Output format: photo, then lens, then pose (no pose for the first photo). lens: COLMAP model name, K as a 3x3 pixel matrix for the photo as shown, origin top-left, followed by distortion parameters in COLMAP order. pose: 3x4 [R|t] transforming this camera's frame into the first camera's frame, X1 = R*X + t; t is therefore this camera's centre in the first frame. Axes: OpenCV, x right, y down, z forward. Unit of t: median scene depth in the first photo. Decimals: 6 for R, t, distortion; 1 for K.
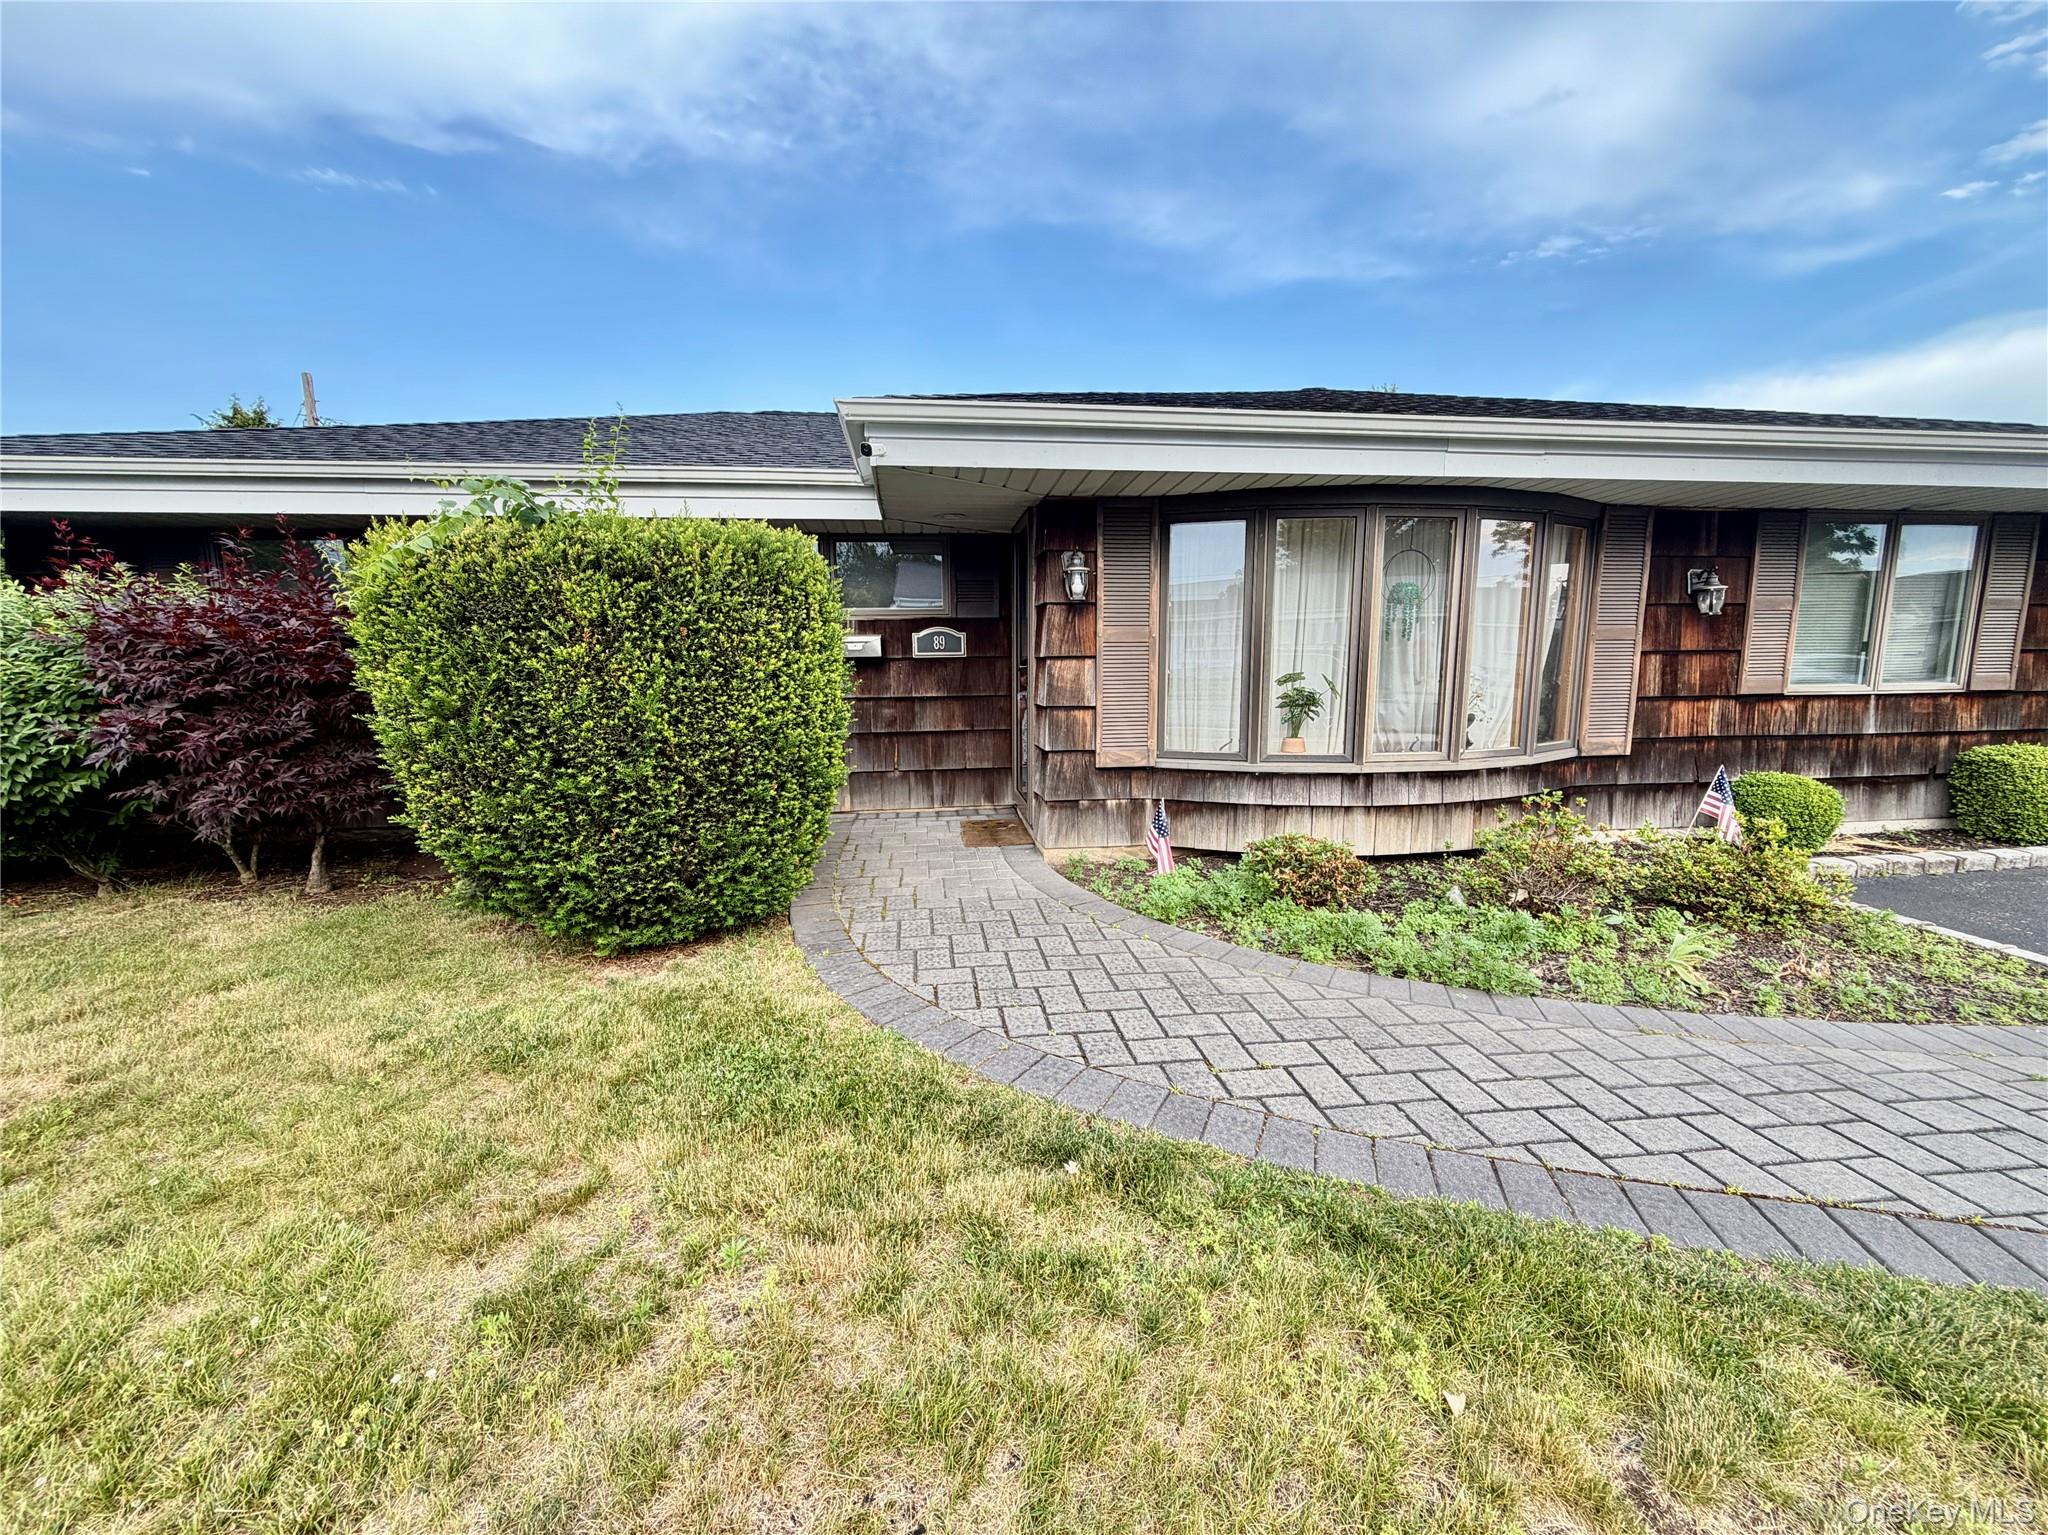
lens RADIAL K [[861.2, 0, 1024.0], [0, 861.2, 767.5], [0, 0, 1]] dist [0.000548, 0.000107]
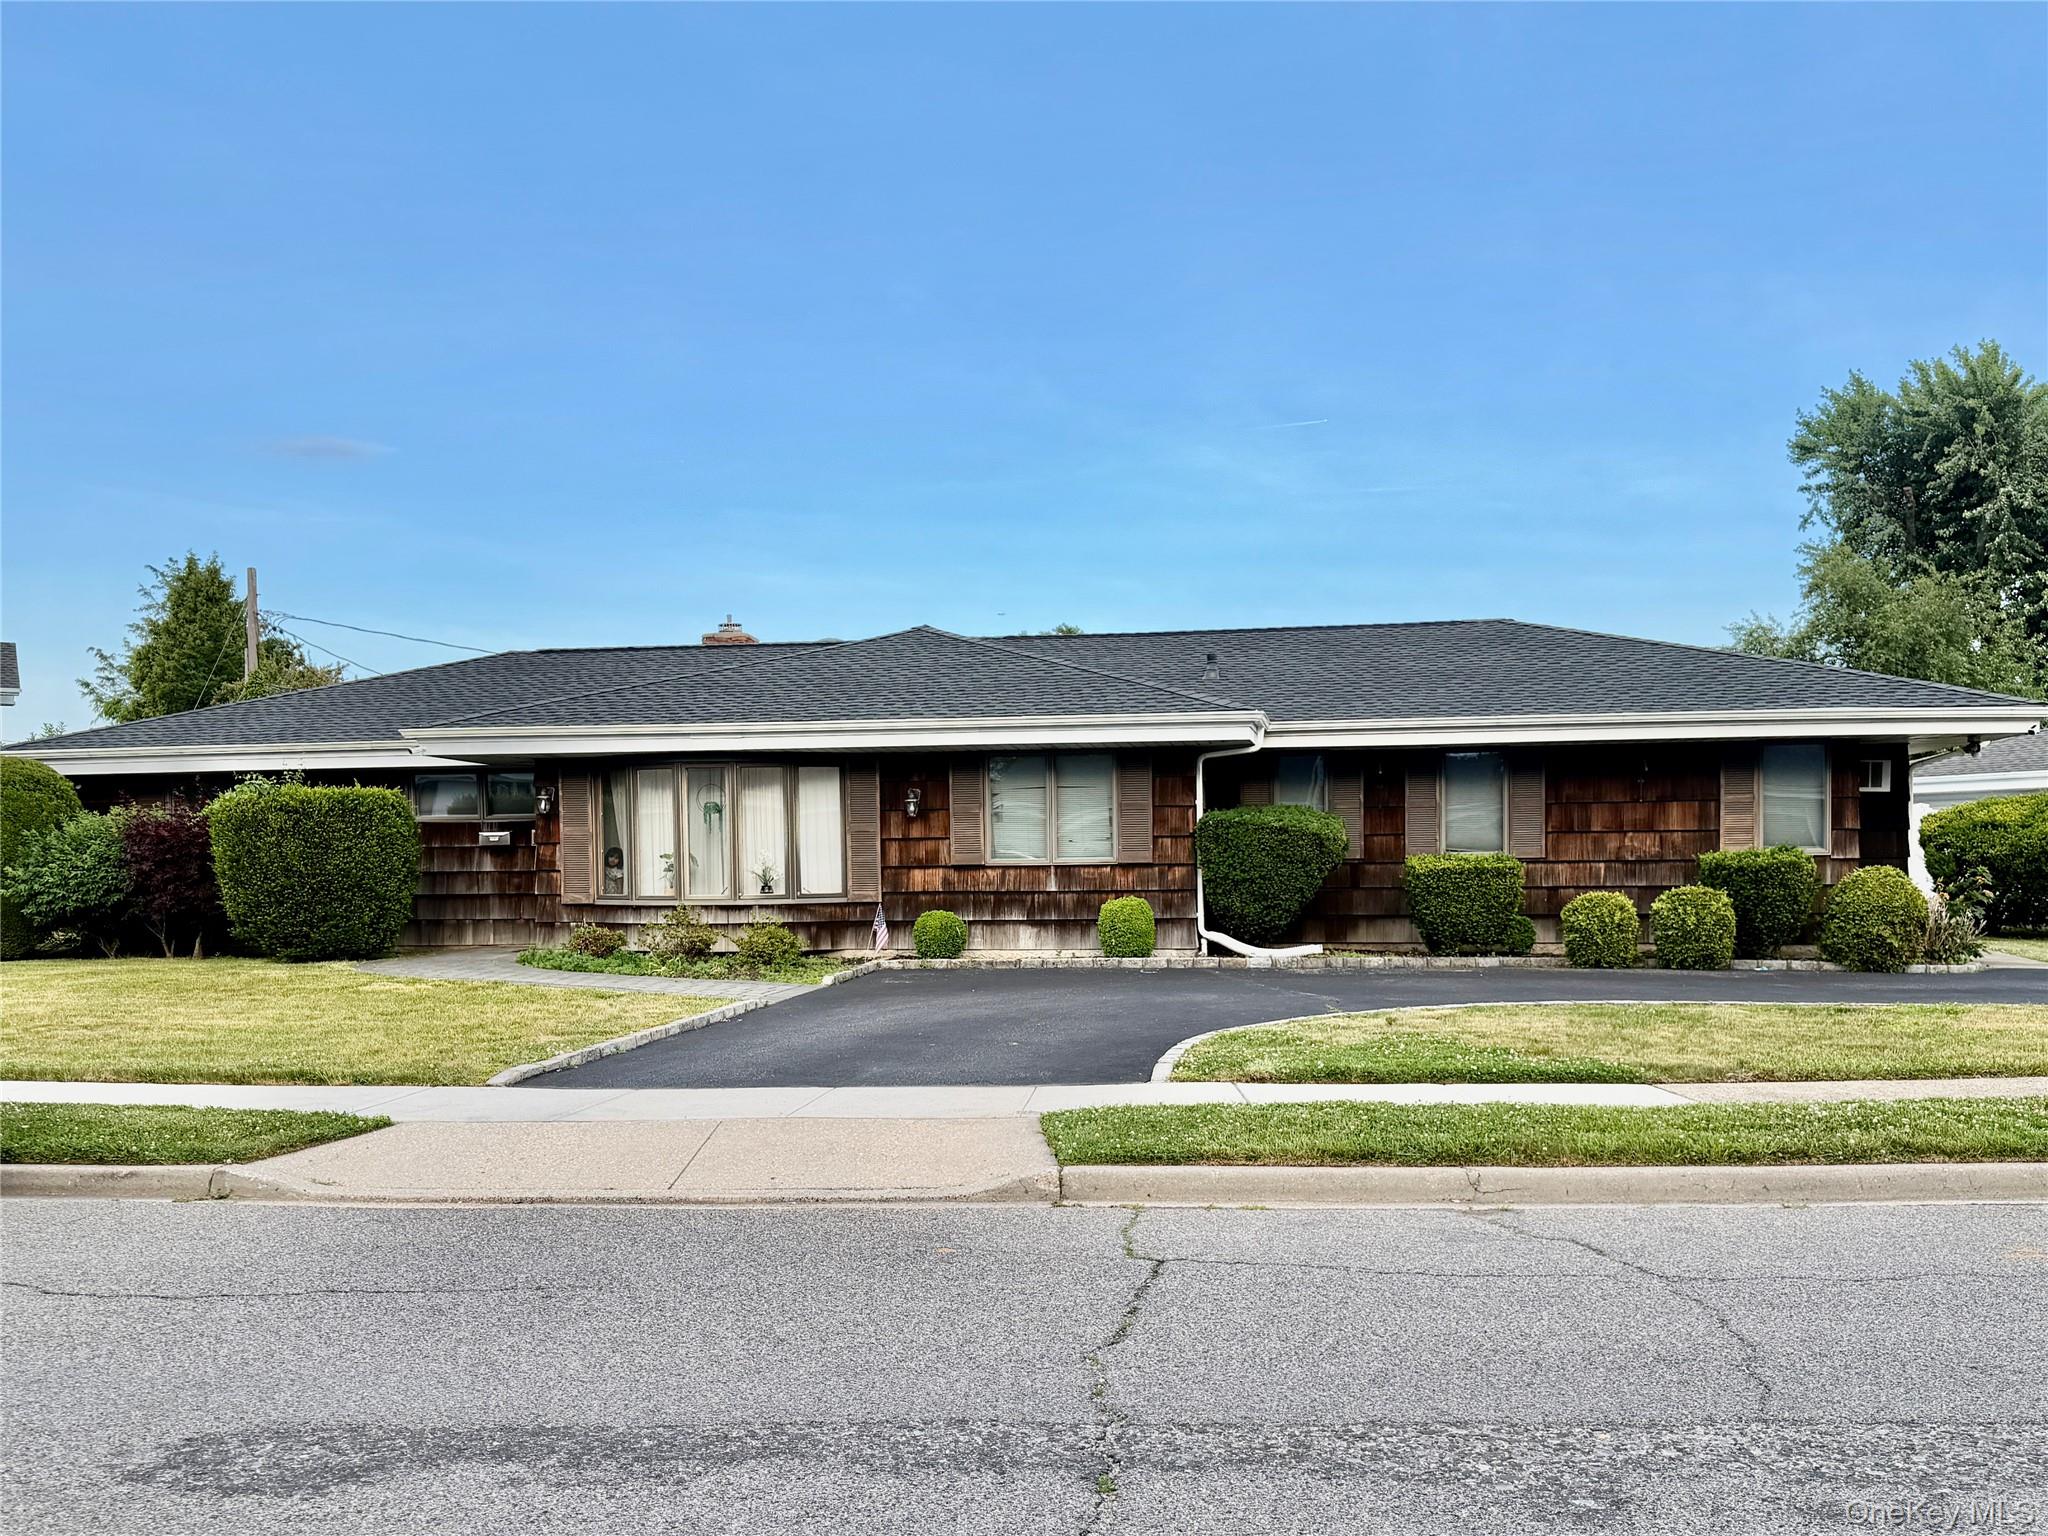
lens RADIAL K [[1951.8, 0, 1019.5], [0, 1951.8, 935.8], [0, 0, 1]] dist [0.194544, -0.461224]
pose [[0.945904, 0.007049, -0.324369, 2.356589], [-0.038120, 0.995254, -0.089535, 0.404024], [0.322199, 0.097057, 0.941684, -2.602437]]
